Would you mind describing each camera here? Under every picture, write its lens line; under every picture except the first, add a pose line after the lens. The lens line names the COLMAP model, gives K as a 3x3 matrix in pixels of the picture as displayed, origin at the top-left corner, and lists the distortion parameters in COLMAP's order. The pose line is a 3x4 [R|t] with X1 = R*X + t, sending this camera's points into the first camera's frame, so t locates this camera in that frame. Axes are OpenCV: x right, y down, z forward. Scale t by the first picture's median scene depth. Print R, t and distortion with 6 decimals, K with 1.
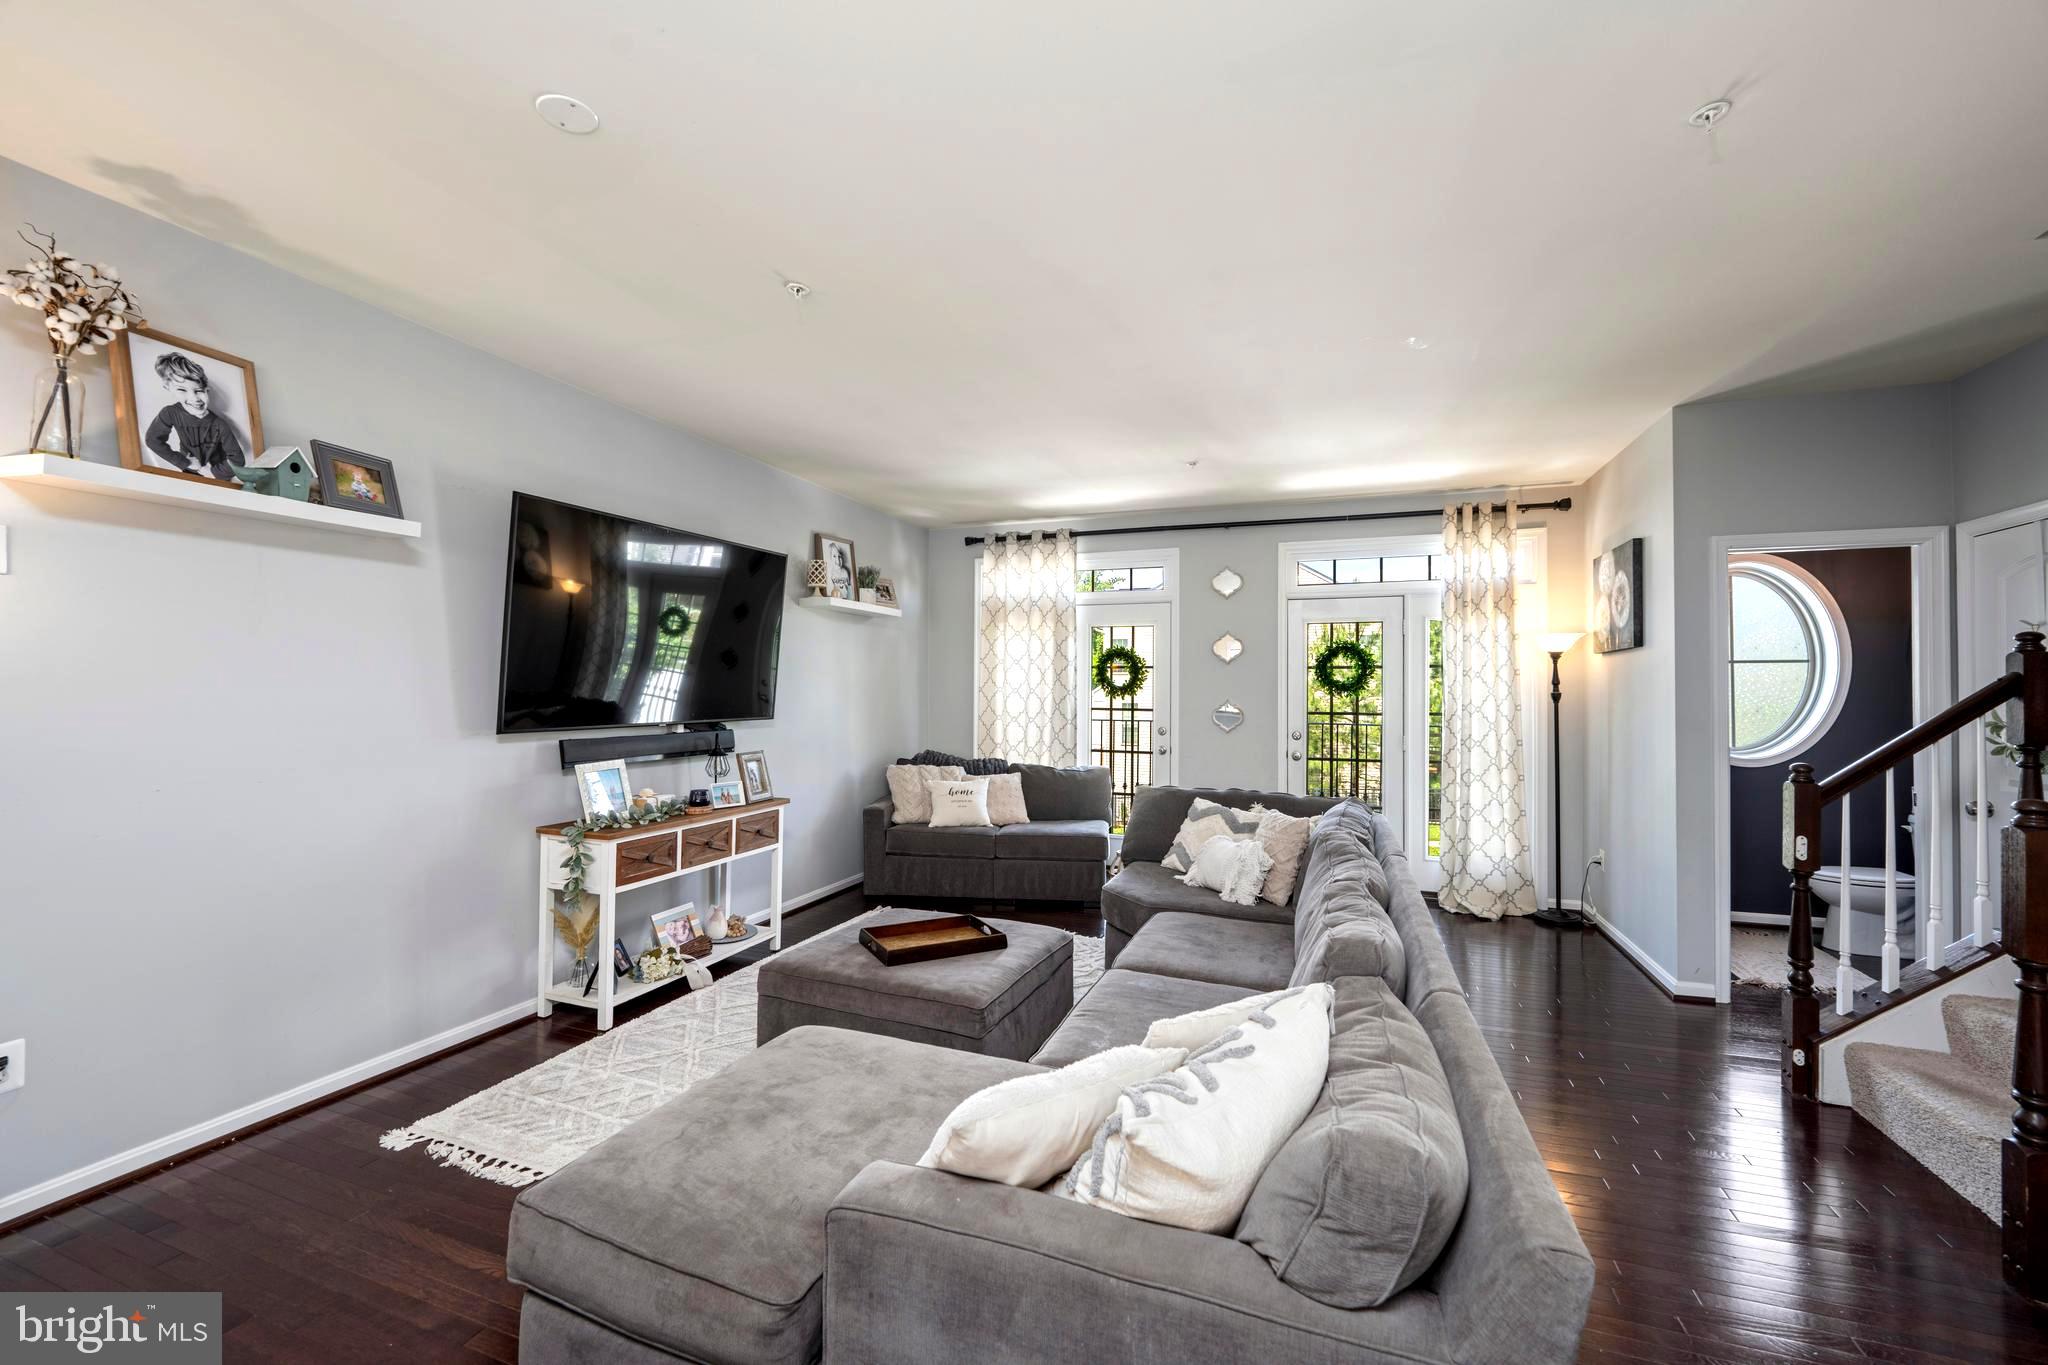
lens RADIAL K [[834.2, 0, 1020.1], [0, 834.2, 679.5], [0, 0, 1]] dist [-0.001309, -0.001316]
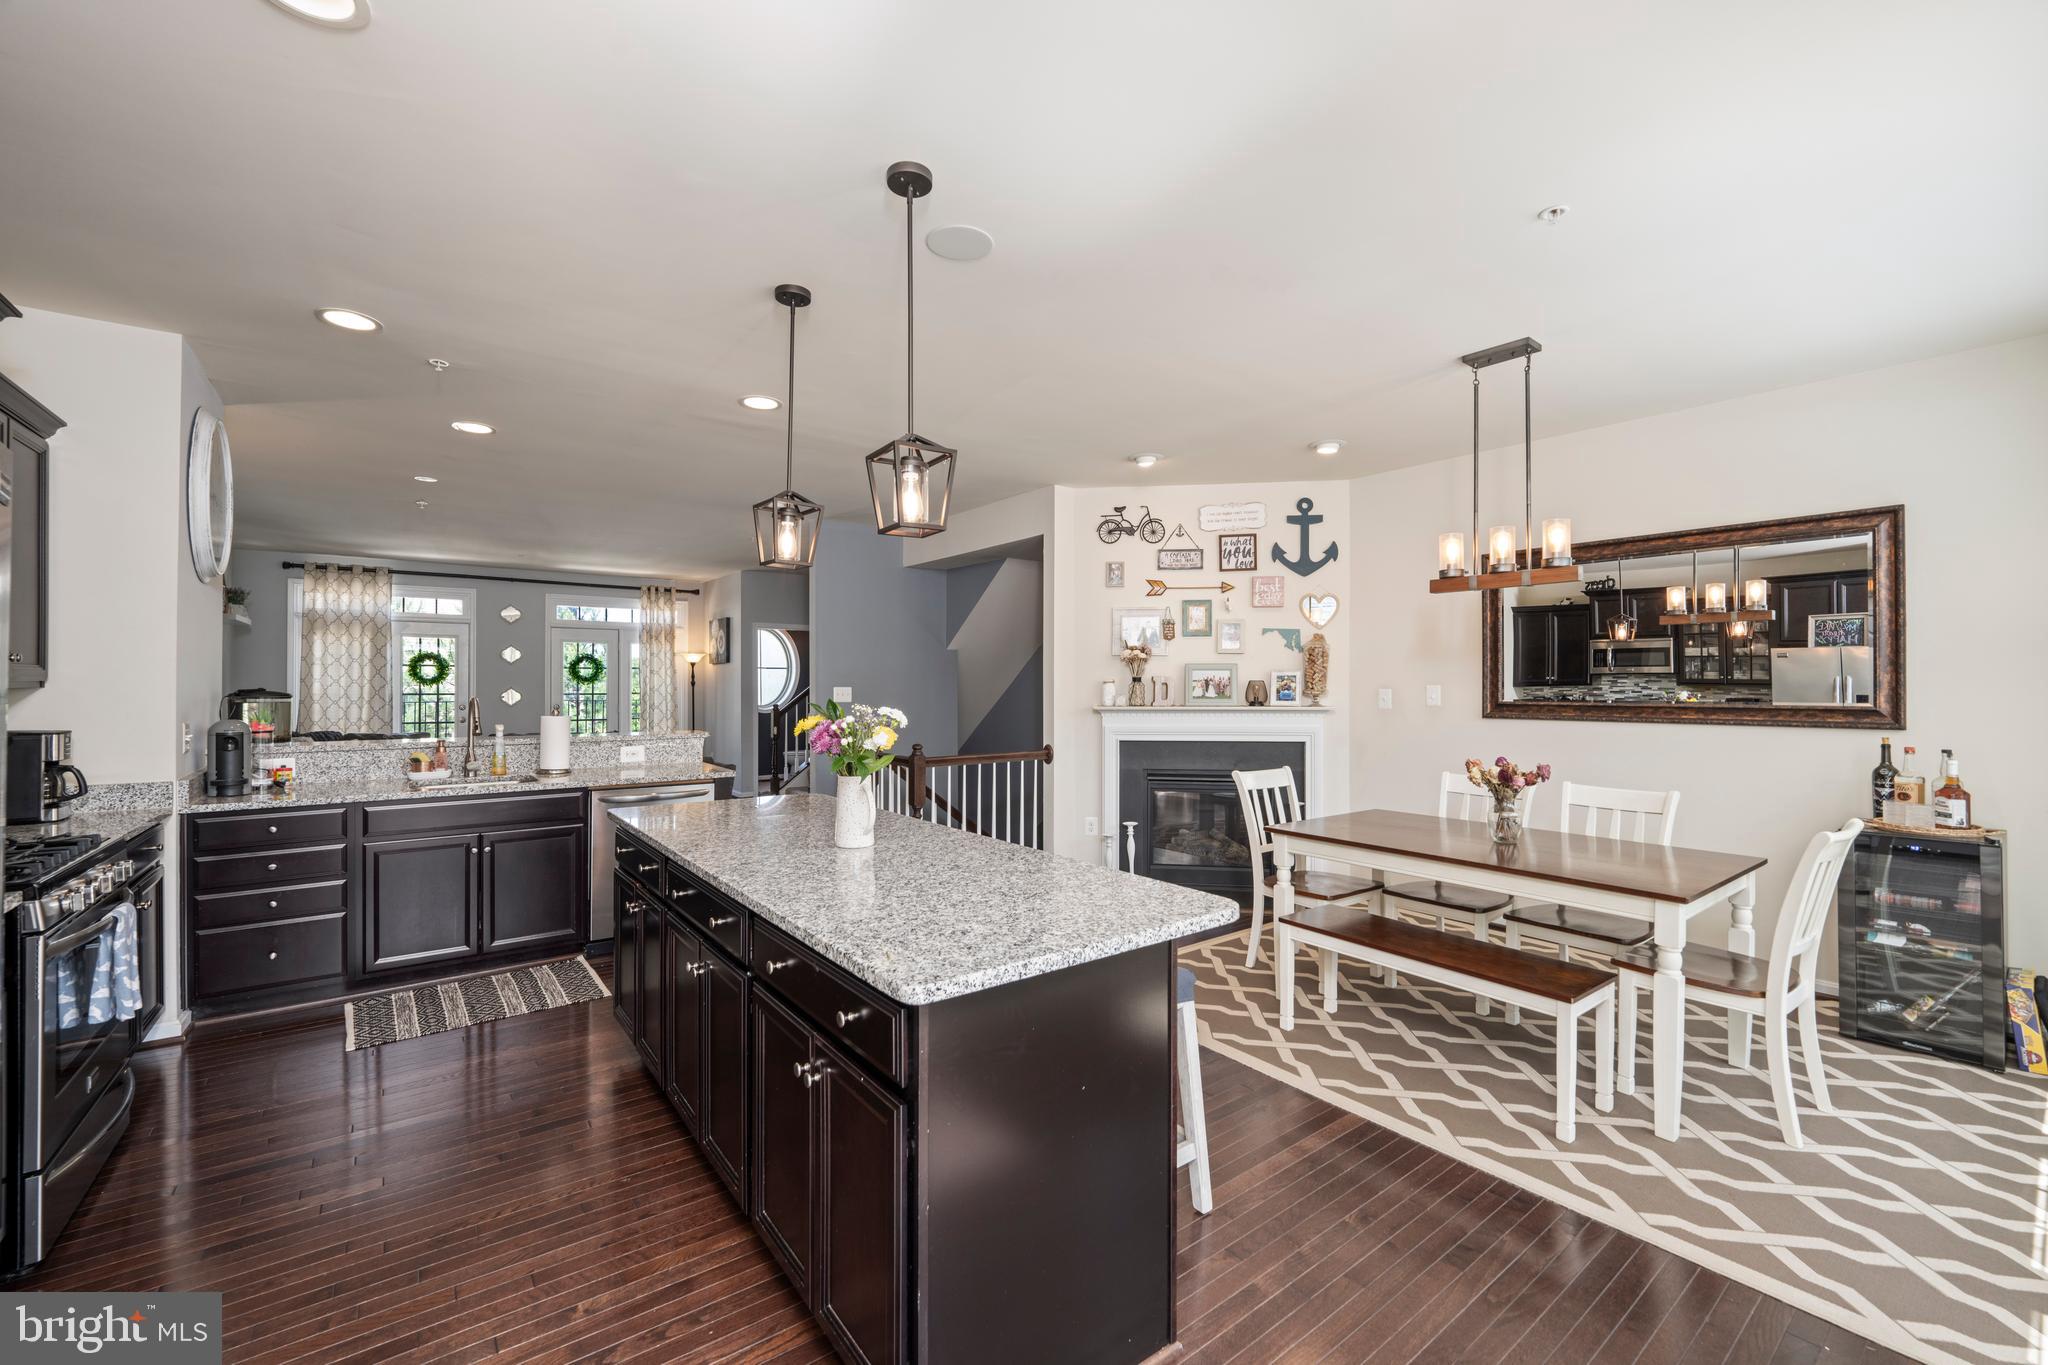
lens RADIAL K [[834.2, 0, 1022.8], [0, 834.2, 686.3], [0, 0, 1]] dist [-0.001309, -0.001316]
pose [[0.533525, -0.007585, 0.845750, -0.620520], [-0.011130, 0.999810, 0.015988, -0.014158], [-0.845711, -0.017943, 0.533340, -0.740576]]
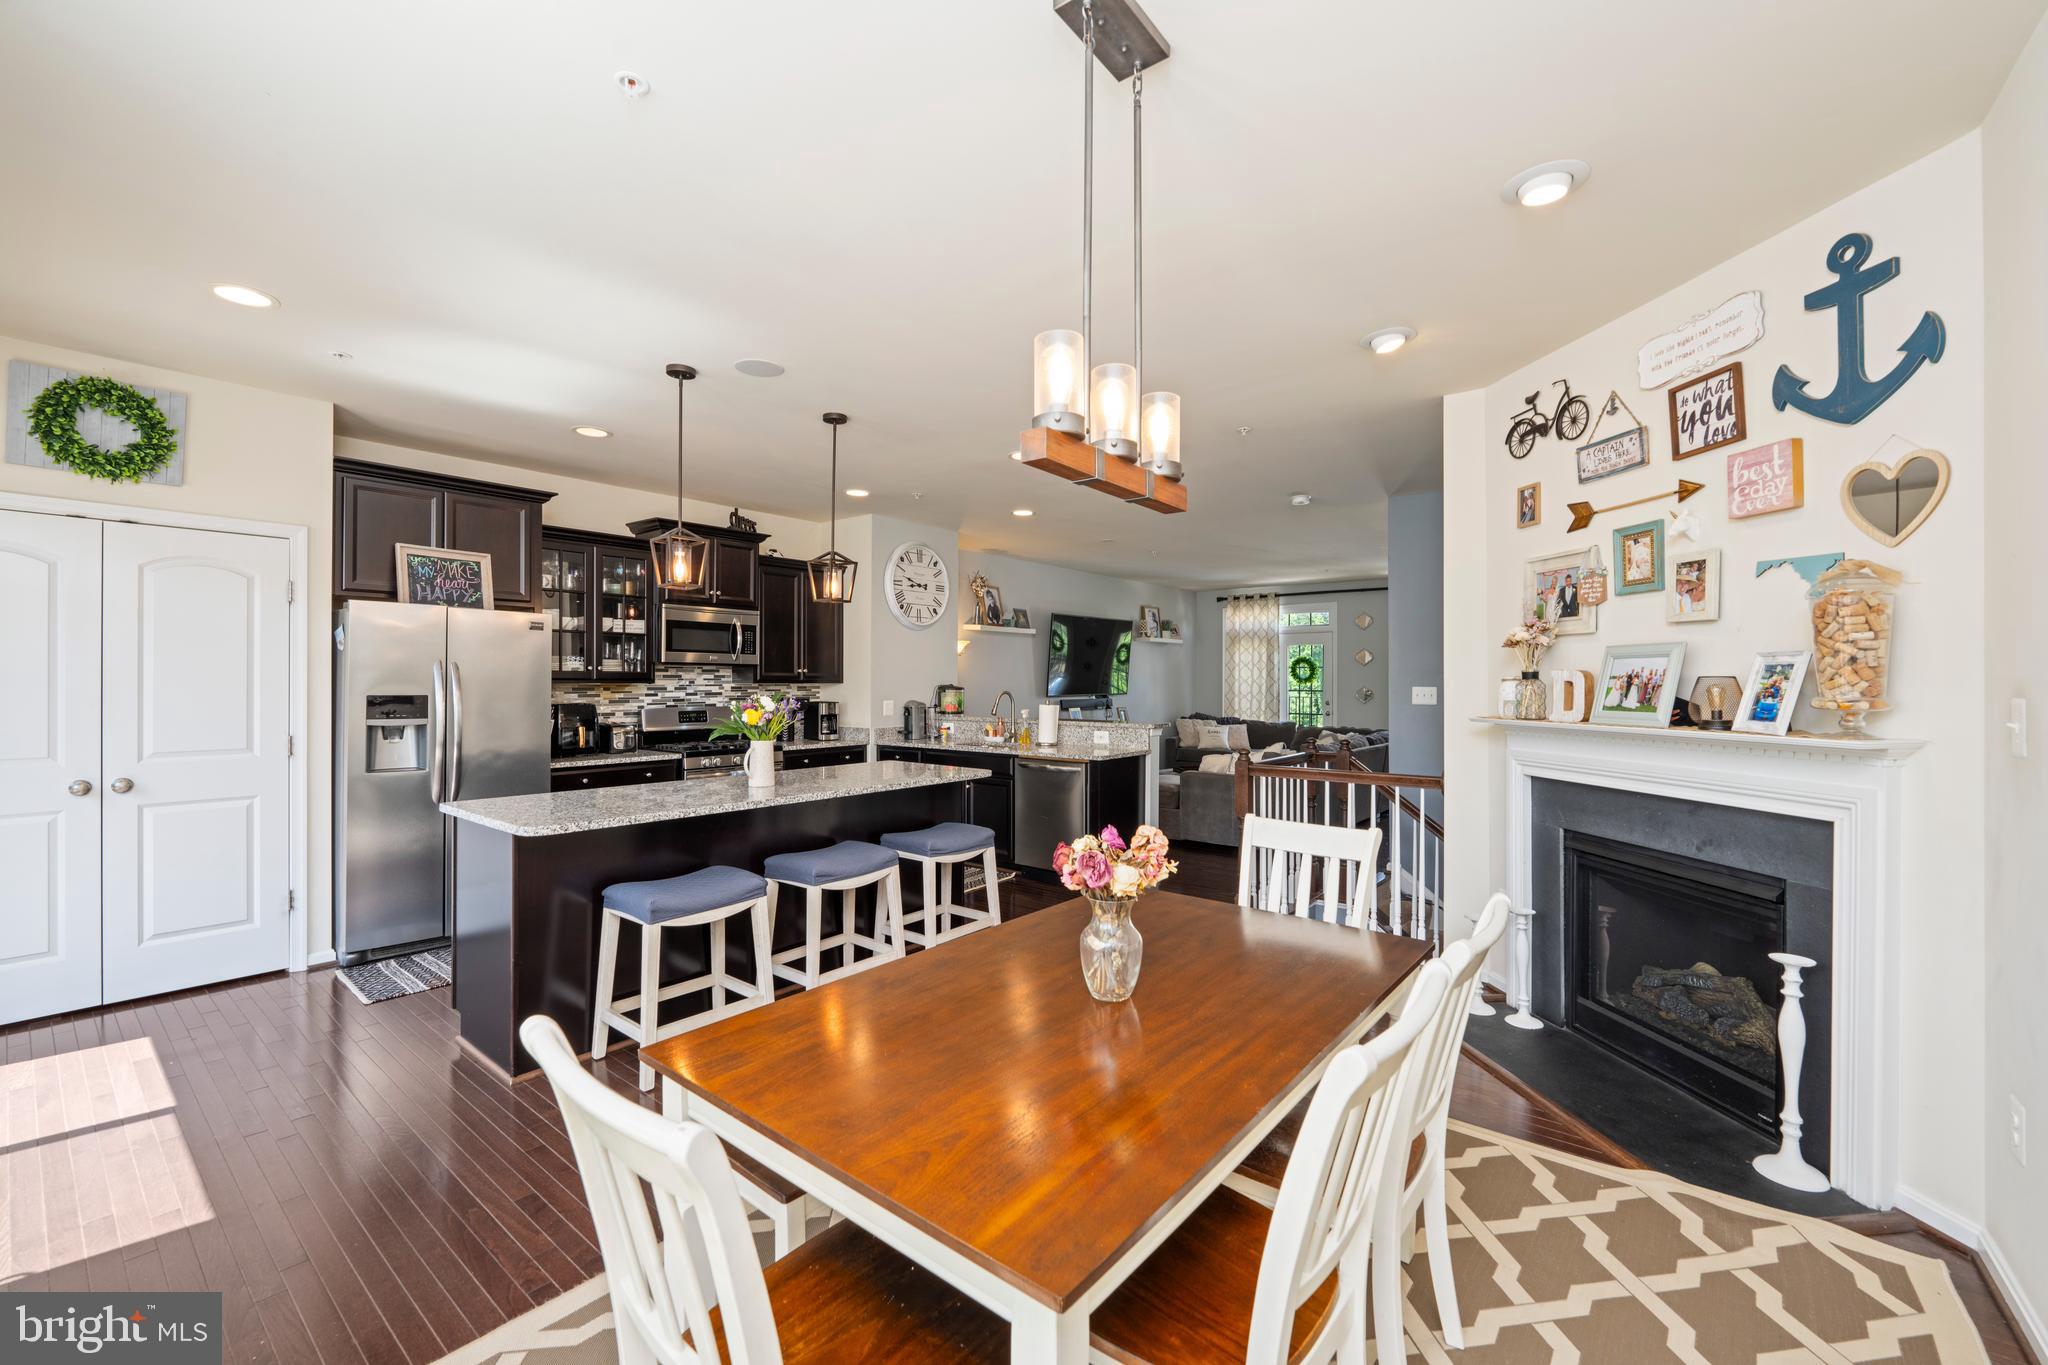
lens RADIAL K [[834.2, 0, 1020.5], [0, 834.2, 681.8], [0, 0, 1]] dist [-0.001309, -0.001316]
pose [[0.950081, -0.004697, -0.311967, 0.108742], [0.009271, 0.999870, 0.013182, -0.014511], [0.311865, -0.015417, 0.950001, -1.002989]]
